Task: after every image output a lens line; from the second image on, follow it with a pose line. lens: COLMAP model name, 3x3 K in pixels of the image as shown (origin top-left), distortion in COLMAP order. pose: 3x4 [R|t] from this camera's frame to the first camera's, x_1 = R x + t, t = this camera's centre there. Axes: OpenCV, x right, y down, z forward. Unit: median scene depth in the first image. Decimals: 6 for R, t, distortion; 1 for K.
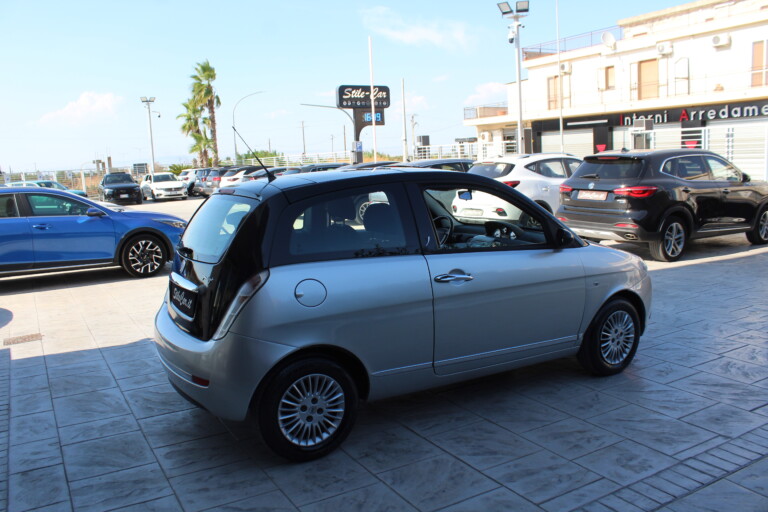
lens RADIAL K [[637.2, 0, 383.6], [0, 637.2, 257.3], [0, 0, 1]] dist [-0.096800, 0.027922]
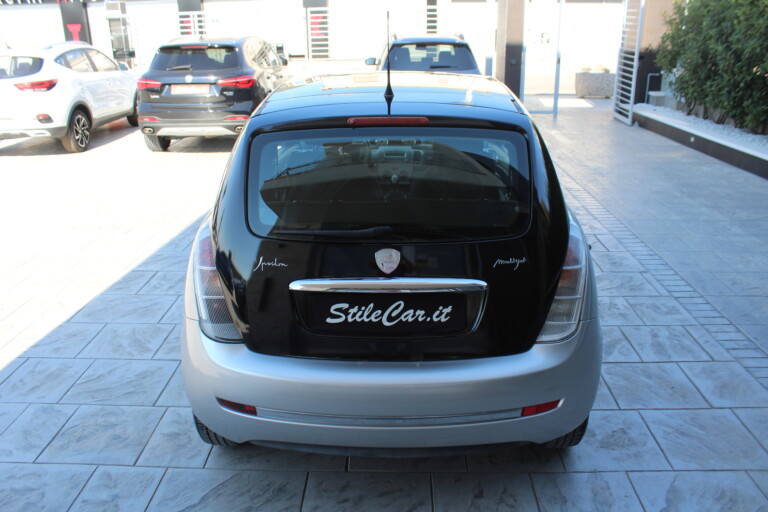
lens RADIAL K [[637.2, 0, 384.3], [0, 637.2, 255.0], [0, 0, 1]] dist [-0.096800, 0.027922]
pose [[0.539167, -0.266213, 0.799018, -0.792407], [0.121576, 0.963393, 0.238940, -0.133423], [-0.833378, -0.031687, 0.551795, 0.682671]]
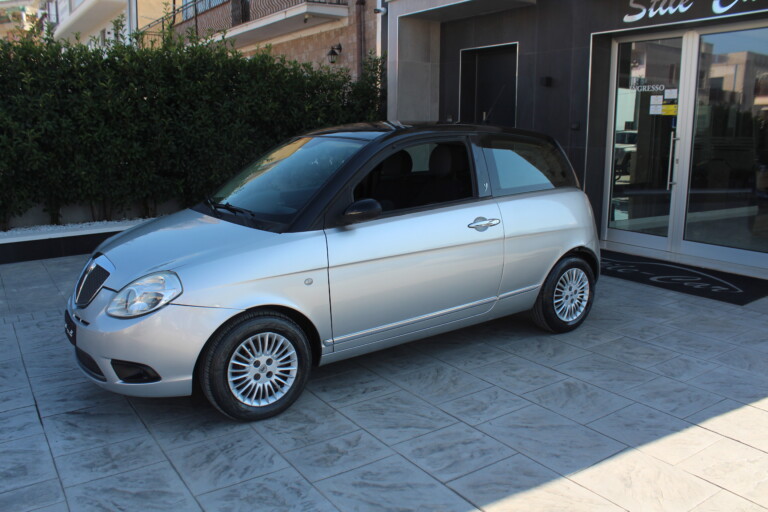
lens RADIAL K [[637.2, 0, 384.0], [0, 637.2, 255.6], [0, 0, 1]] dist [-0.096800, 0.027922]
pose [[-0.998117, 0.034347, -0.050817, 0.102782], [0.014815, 0.938977, 0.343661, -0.341000], [0.059520, 0.342261, -0.937718, 2.407767]]
